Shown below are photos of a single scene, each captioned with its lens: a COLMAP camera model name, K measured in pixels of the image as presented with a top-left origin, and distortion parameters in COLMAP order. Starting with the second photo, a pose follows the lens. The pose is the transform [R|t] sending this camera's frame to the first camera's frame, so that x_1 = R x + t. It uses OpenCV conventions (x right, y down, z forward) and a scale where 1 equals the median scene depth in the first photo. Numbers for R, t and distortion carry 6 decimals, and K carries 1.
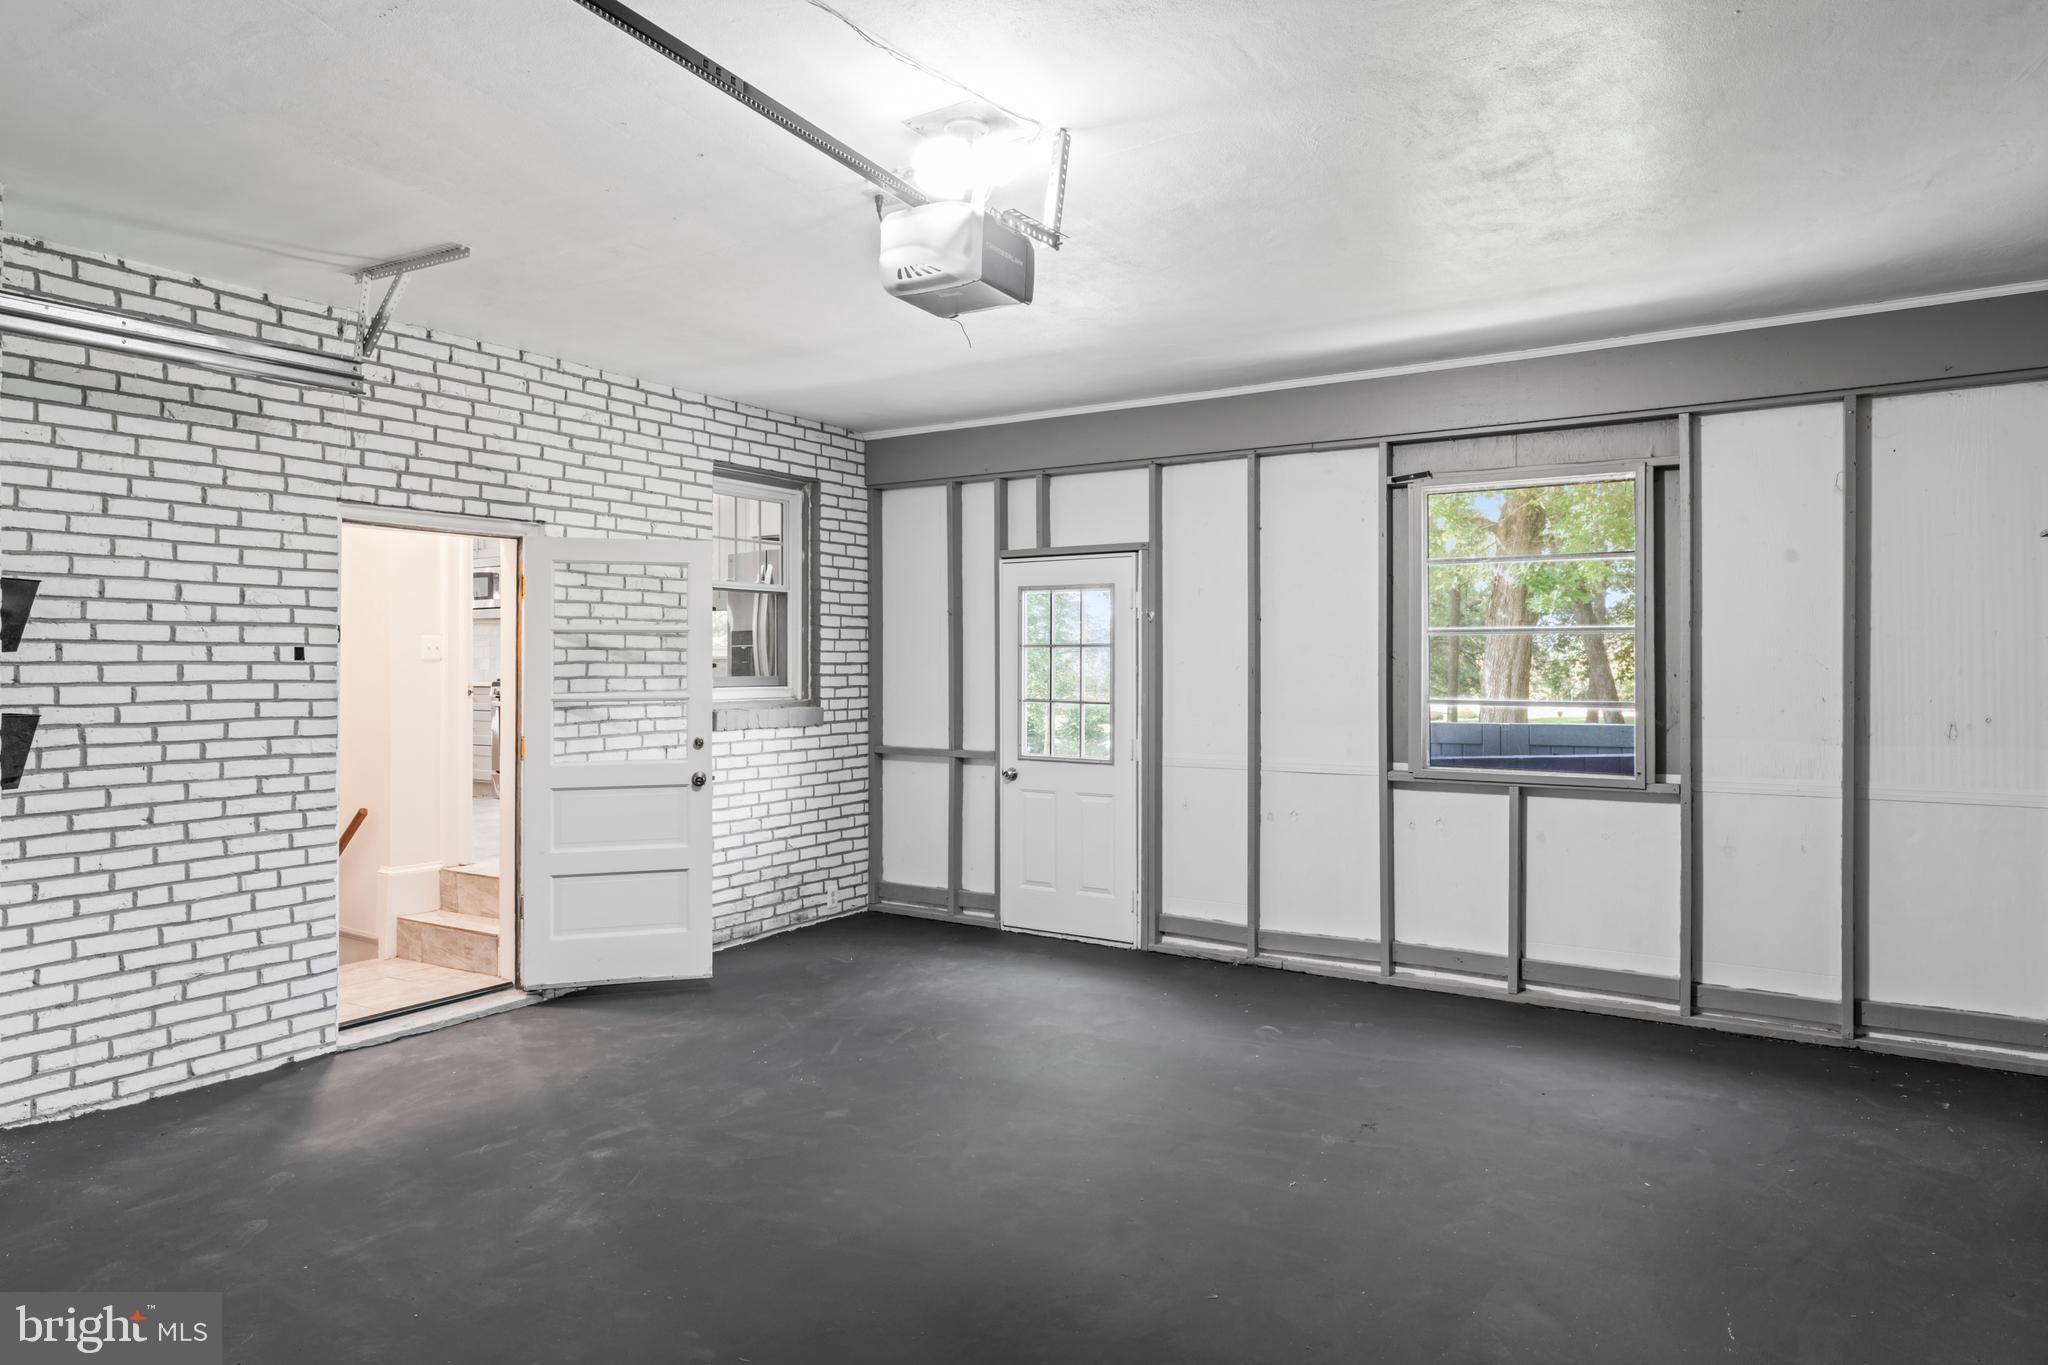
lens RADIAL K [[1251.7, 0, 1028.6], [0, 1251.7, 658.1], [0, 0, 1]] dist [0.026416, -0.000609]
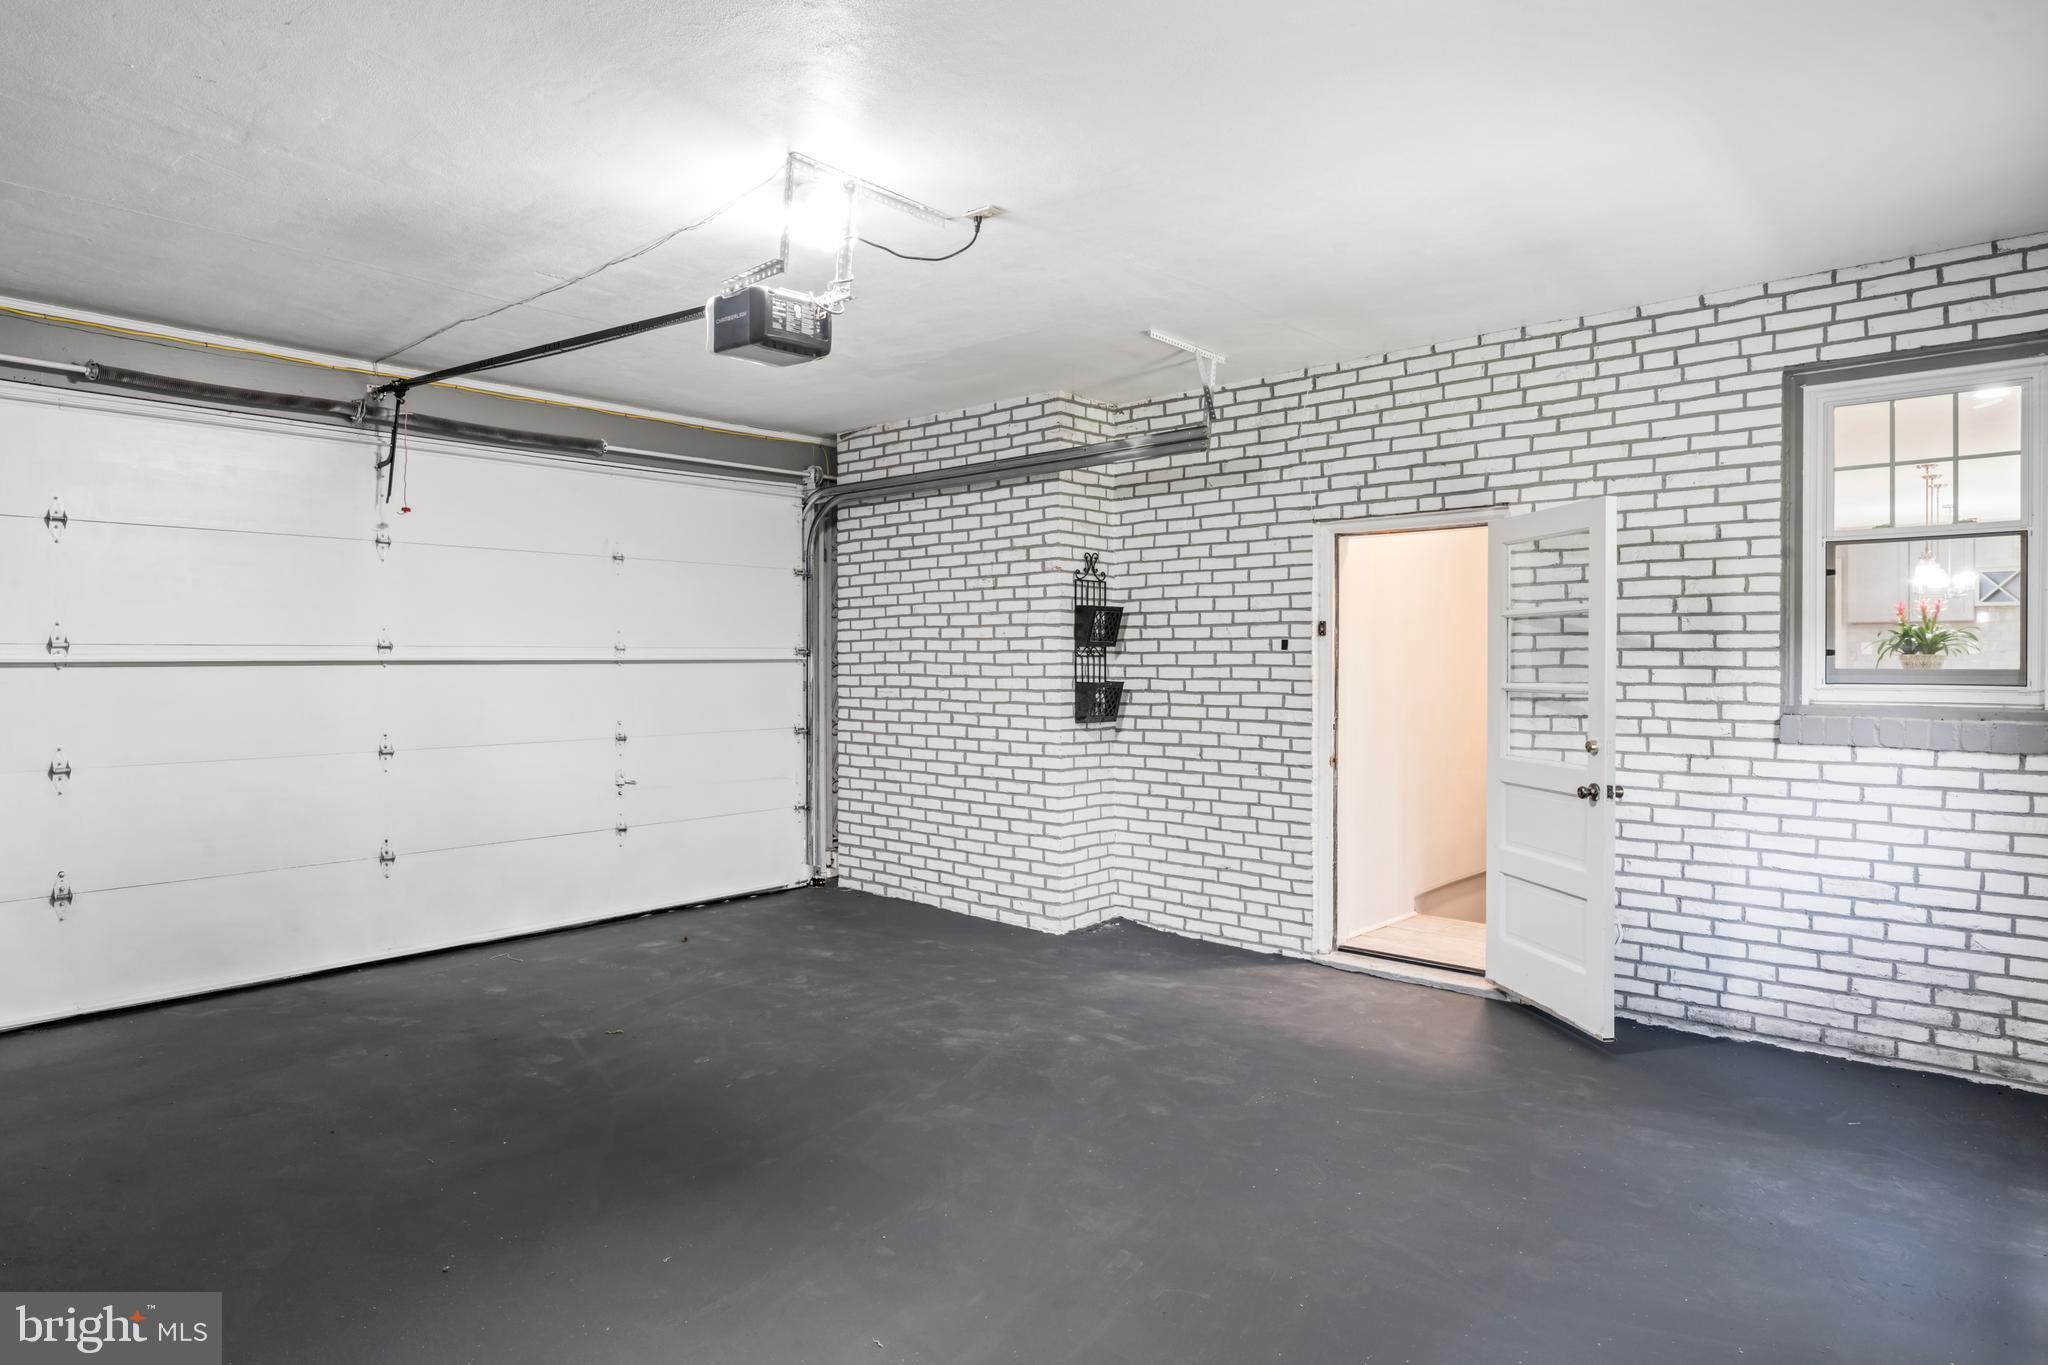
lens RADIAL K [[1192.1, 0, 1029.6], [0, 1192.1, 680.0], [0, 0, 1]] dist [-0.000408, -0.000542]
pose [[-0.159948, 0.010065, -0.987074, 0.684129], [0.000035, 0.999948, 0.010190, 0.020389], [0.987125, 0.001595, -0.159940, 0.941066]]
